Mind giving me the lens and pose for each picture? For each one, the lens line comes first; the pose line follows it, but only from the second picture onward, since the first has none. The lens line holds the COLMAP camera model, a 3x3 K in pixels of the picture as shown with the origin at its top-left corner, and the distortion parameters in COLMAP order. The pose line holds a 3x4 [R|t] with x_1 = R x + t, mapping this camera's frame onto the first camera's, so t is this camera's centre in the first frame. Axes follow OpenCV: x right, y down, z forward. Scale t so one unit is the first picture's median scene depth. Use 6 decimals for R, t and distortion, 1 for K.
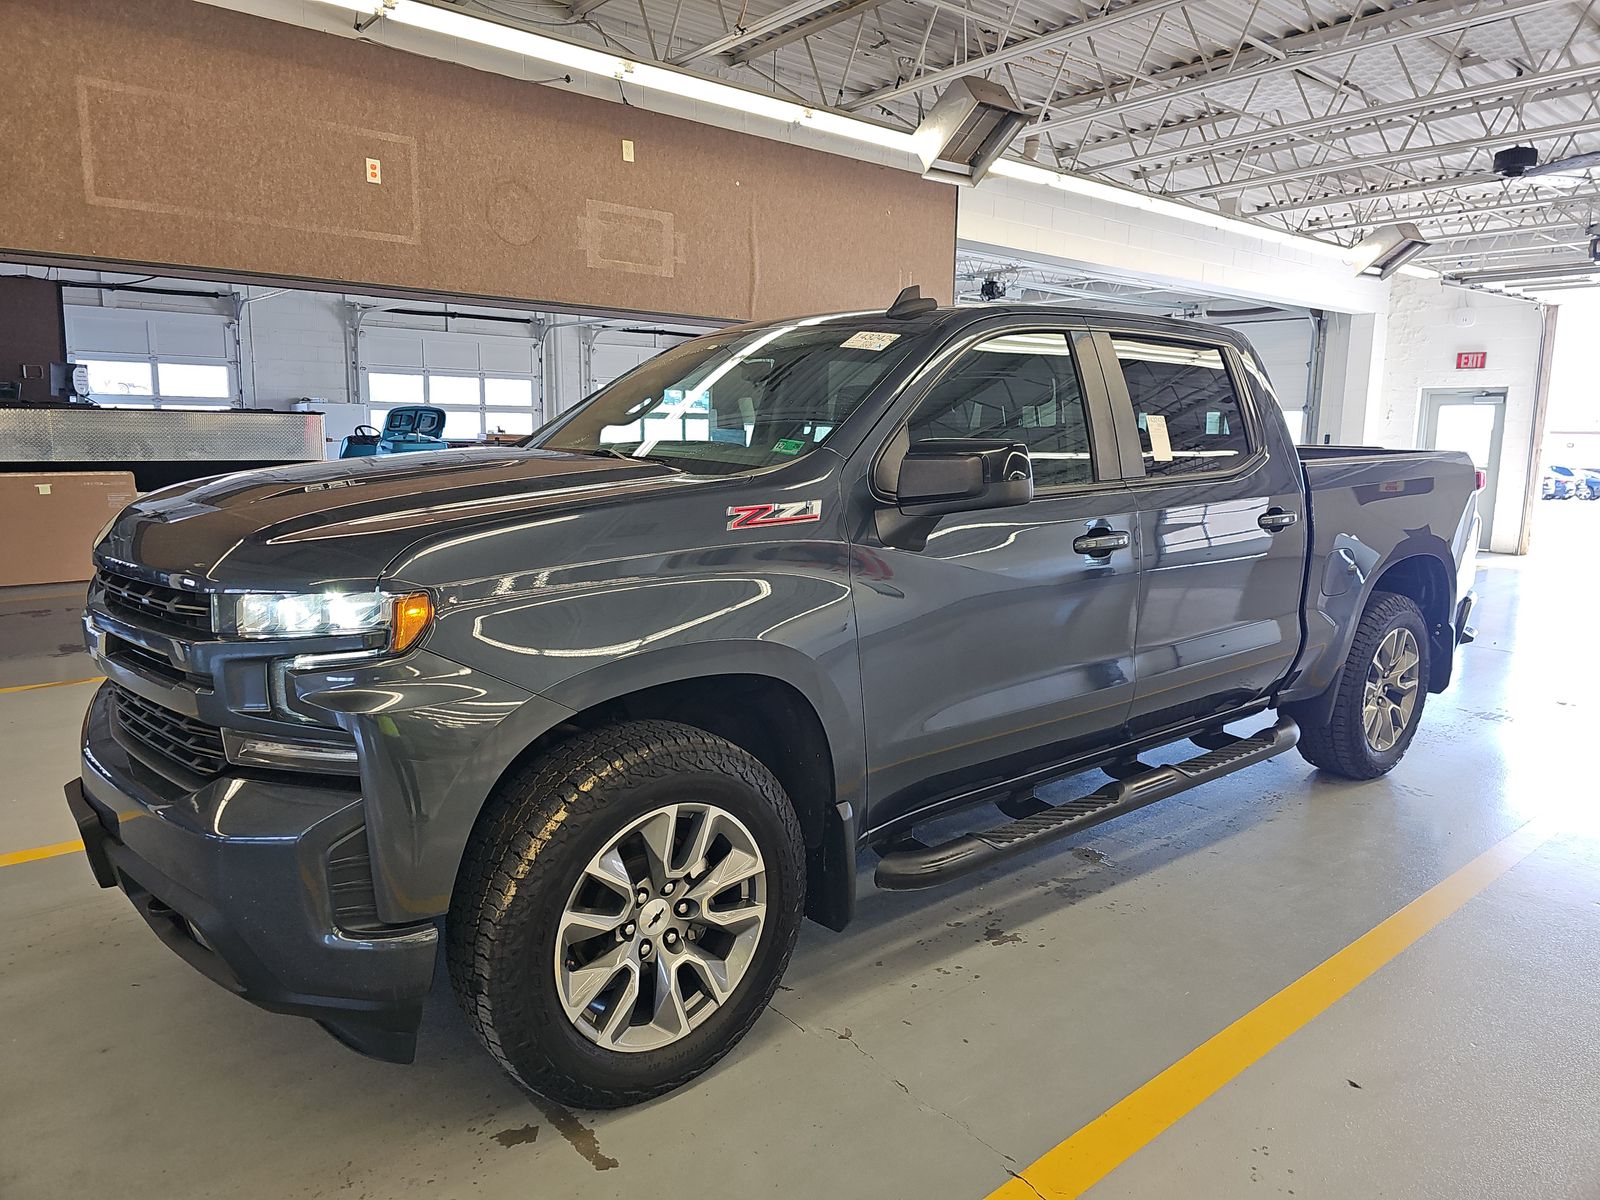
lens RADIAL K [[1052.7, 0, 800.0], [0, 1052.7, 600.0], [0, 0, 1]] dist [0.007099, -0.024435]
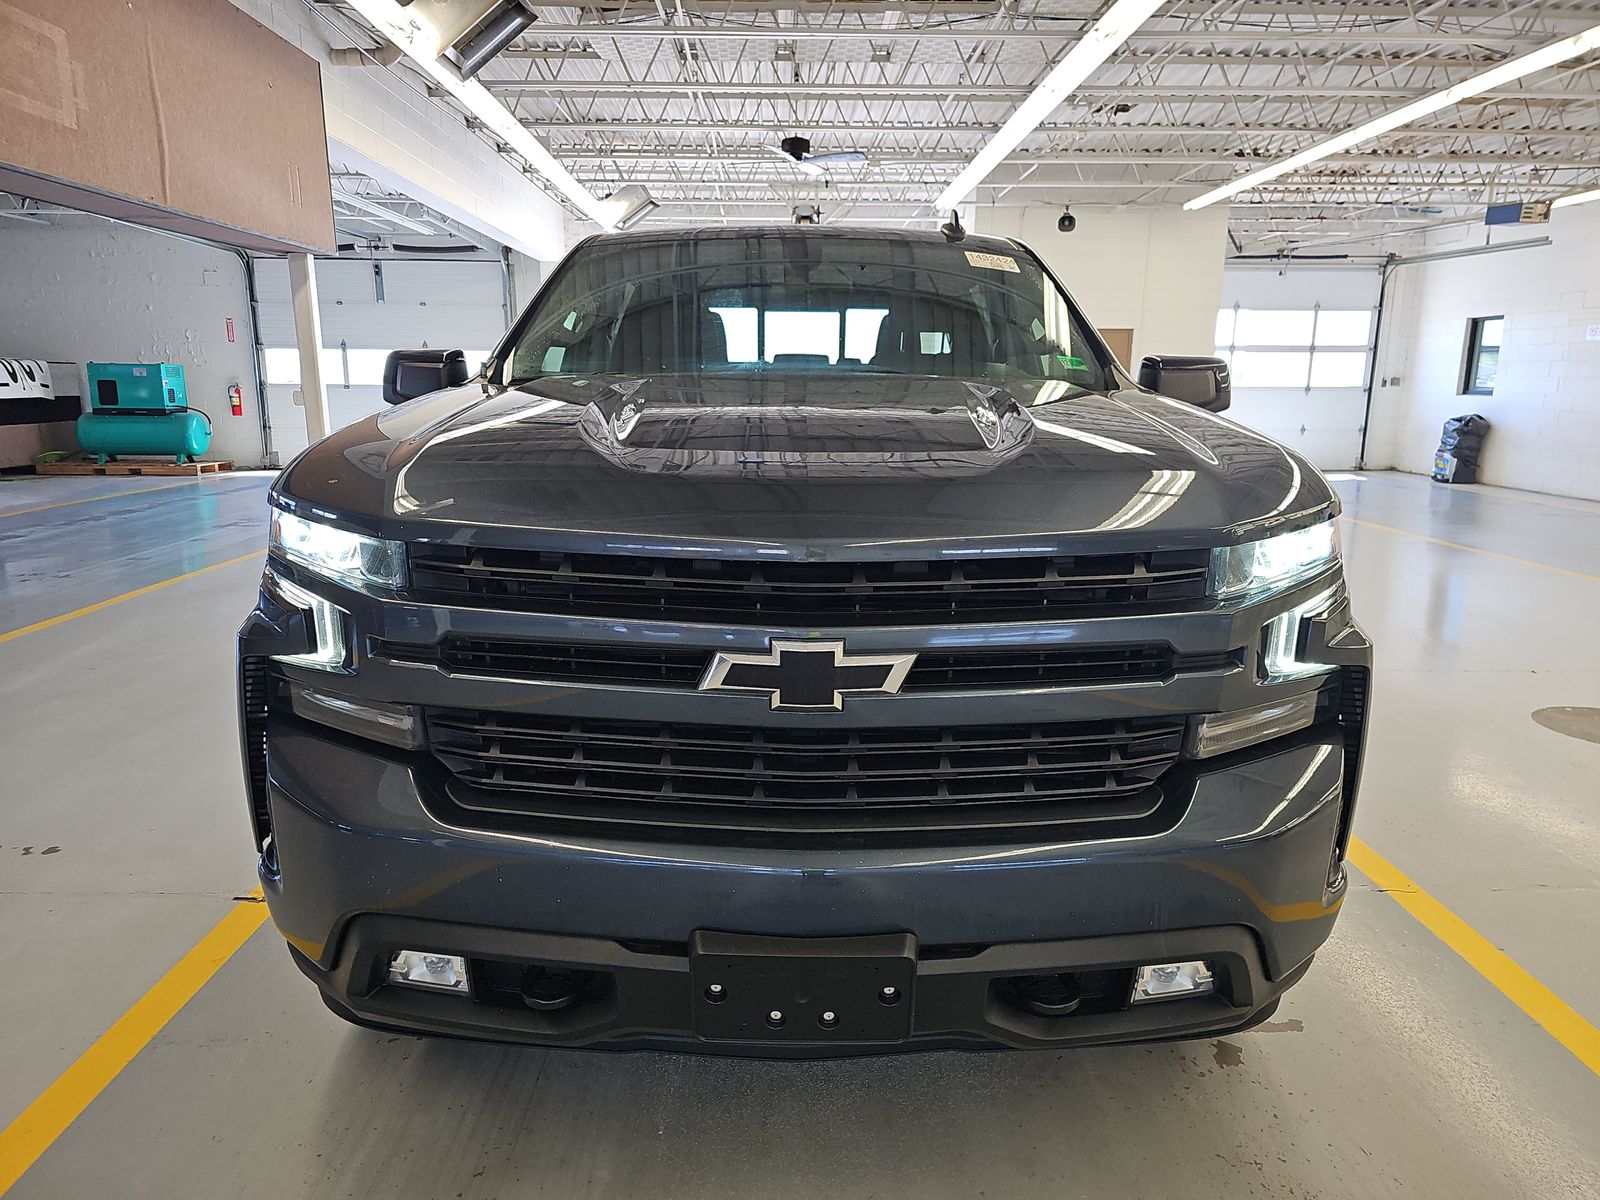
lens RADIAL K [[1052.7, 0, 800.0], [0, 1052.7, 600.0], [0, 0, 1]] dist [0.007099, -0.024435]
pose [[0.624685, -0.164133, 0.763433, -0.367000], [0.124127, 0.986101, 0.110438, -0.026685], [-0.770948, 0.025774, 0.636376, 0.218694]]
